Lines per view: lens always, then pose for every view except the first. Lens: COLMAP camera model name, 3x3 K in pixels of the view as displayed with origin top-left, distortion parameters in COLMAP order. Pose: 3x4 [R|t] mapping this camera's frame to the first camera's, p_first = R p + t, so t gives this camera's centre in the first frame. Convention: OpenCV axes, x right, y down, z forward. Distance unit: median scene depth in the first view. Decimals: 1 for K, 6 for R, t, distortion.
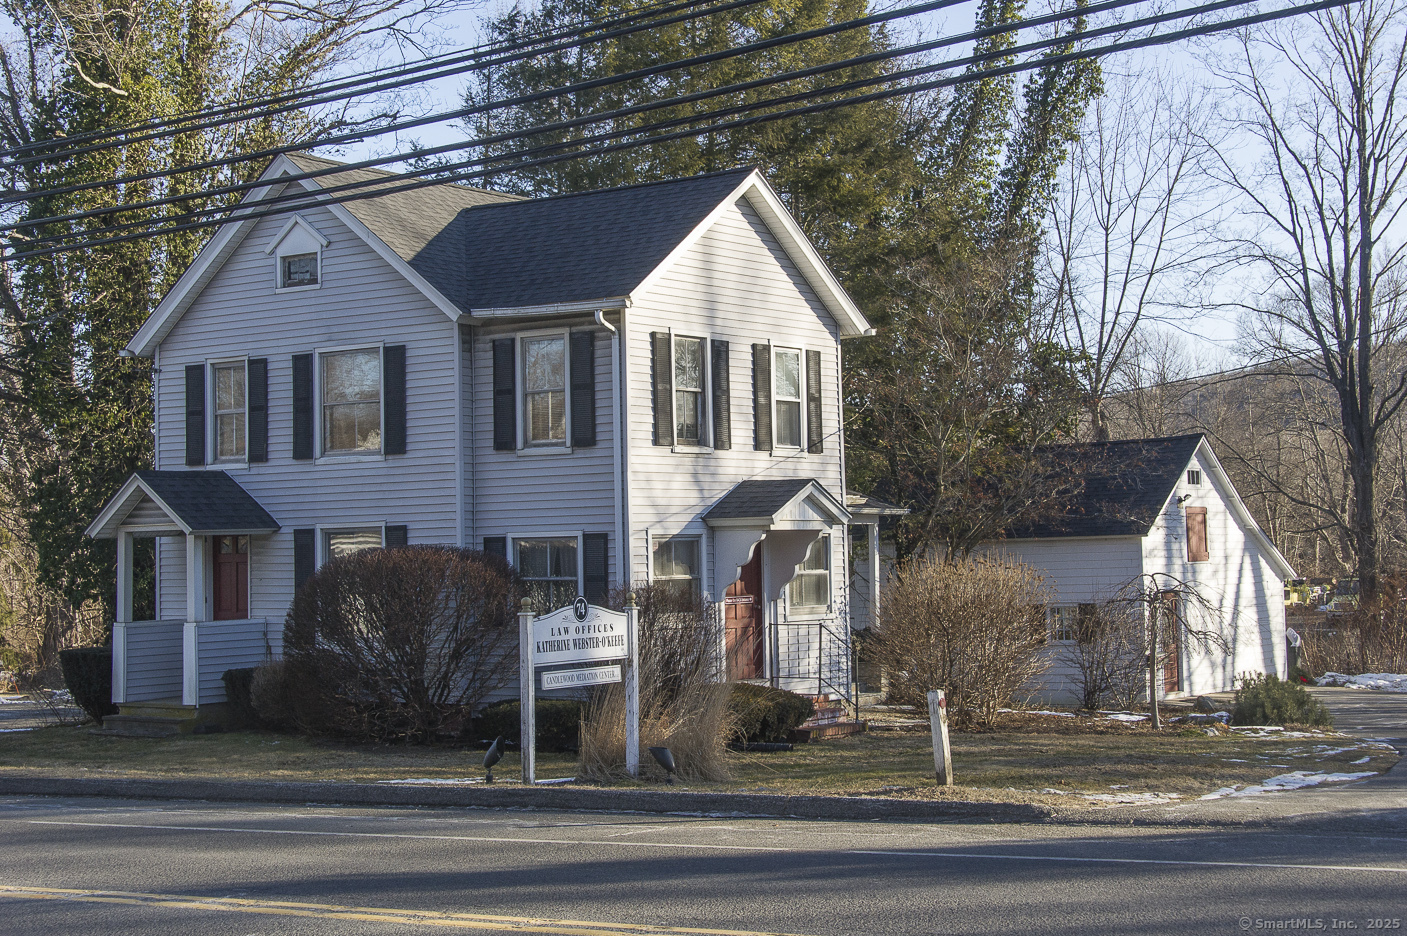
lens RADIAL K [[2269.0, 0, 703.6], [0, 2269.0, 472.7], [0, 0, 1]] dist [0.041859, 0.000000]
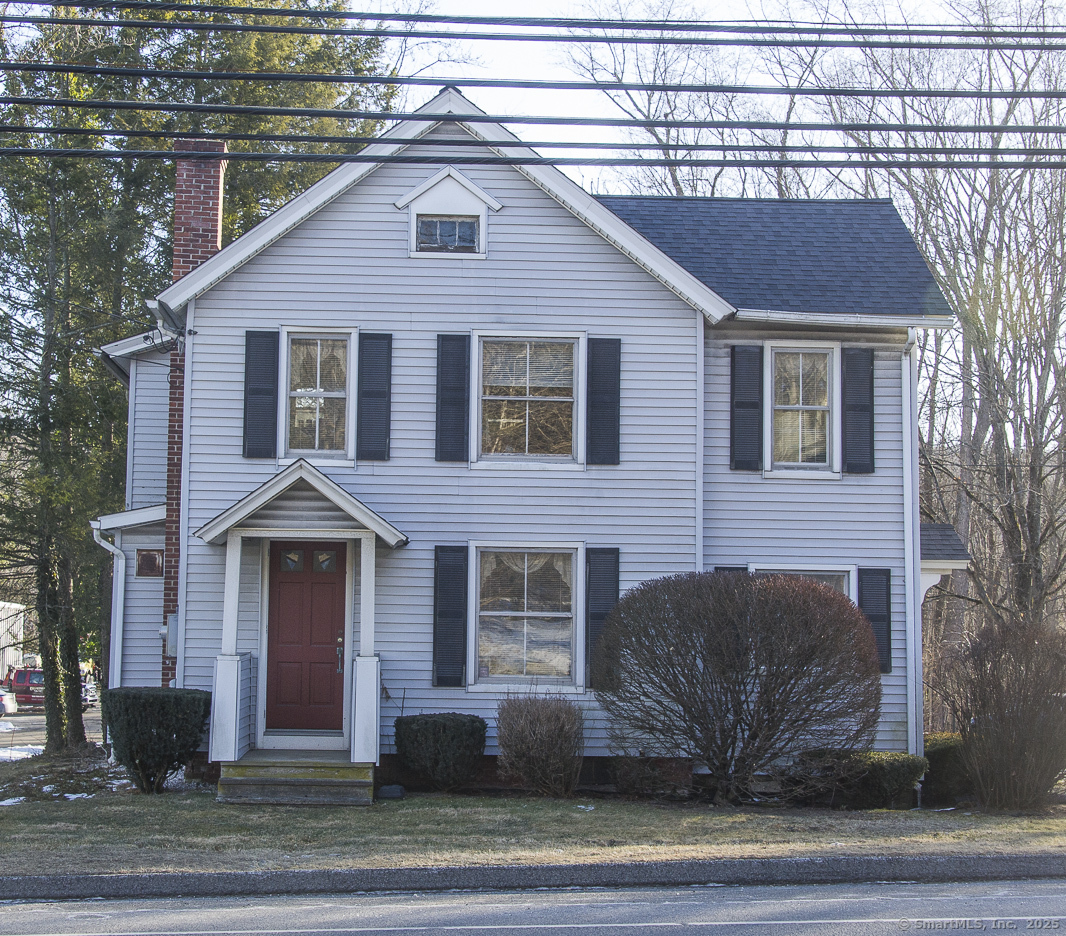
lens RADIAL K [[1970.9, 0, 532.3], [0, 1970.9, 463.0], [0, 0, 1]] dist [0.045032, 0.000000]
pose [[0.780797, 0.074929, 0.620276, -0.601273], [-0.054557, 0.997167, -0.051781, 0.030391], [-0.622398, 0.006591, 0.782673, 0.423102]]
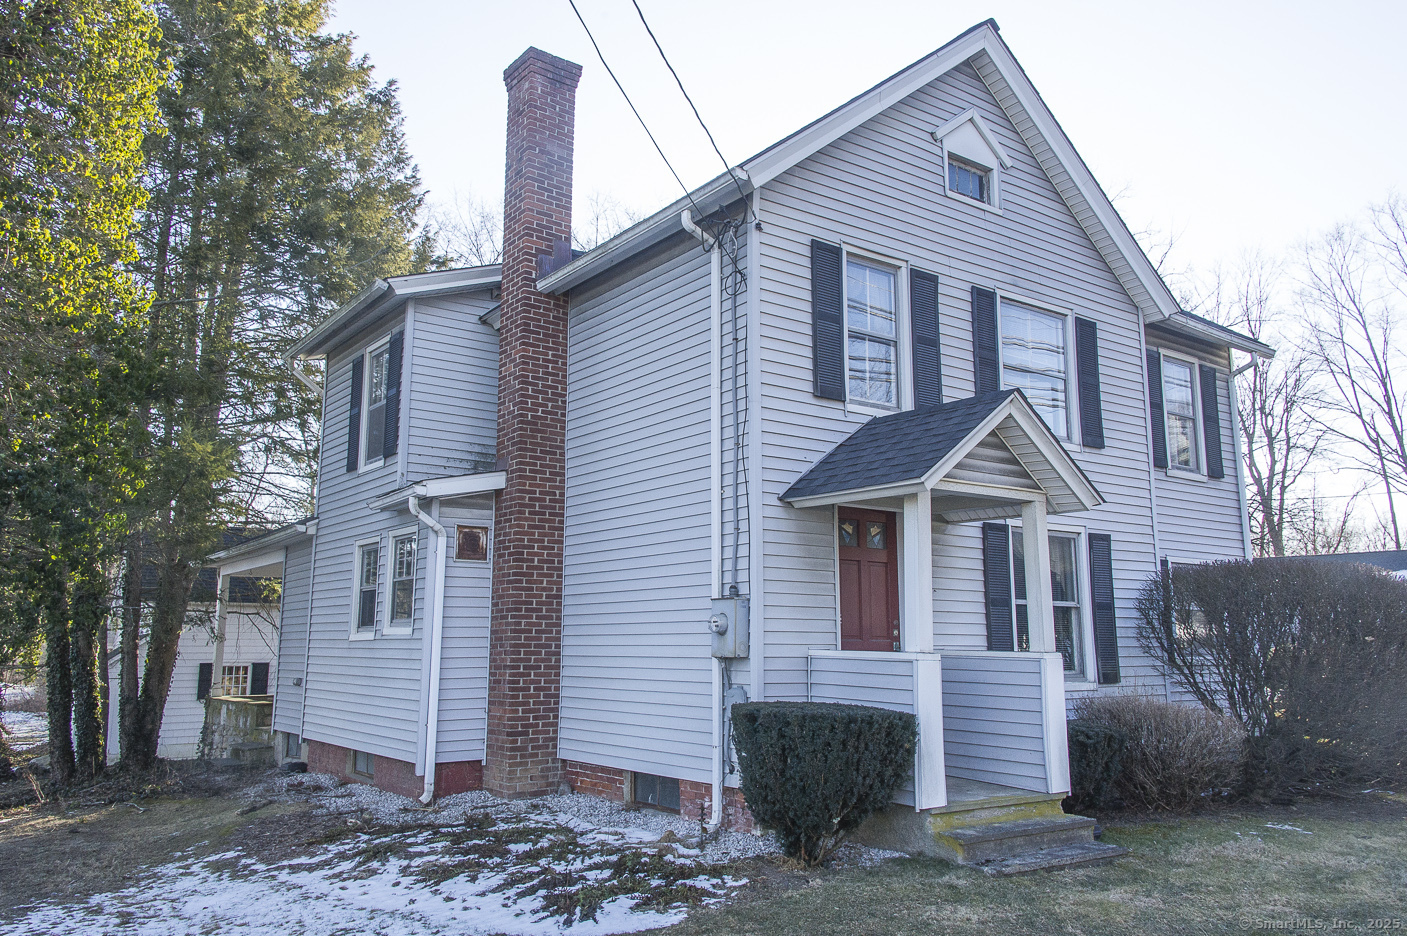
lens RADIAL K [[1055.1, 0, 705.9], [0, 1055.1, 466.8], [0, 0, 1]] dist [0.022693, 0.001265]
pose [[0.316001, 0.169596, 0.933478, -0.522601], [-0.052805, 0.985512, -0.161174, 0.066190], [-0.947288, 0.001639, 0.320378, 0.983057]]
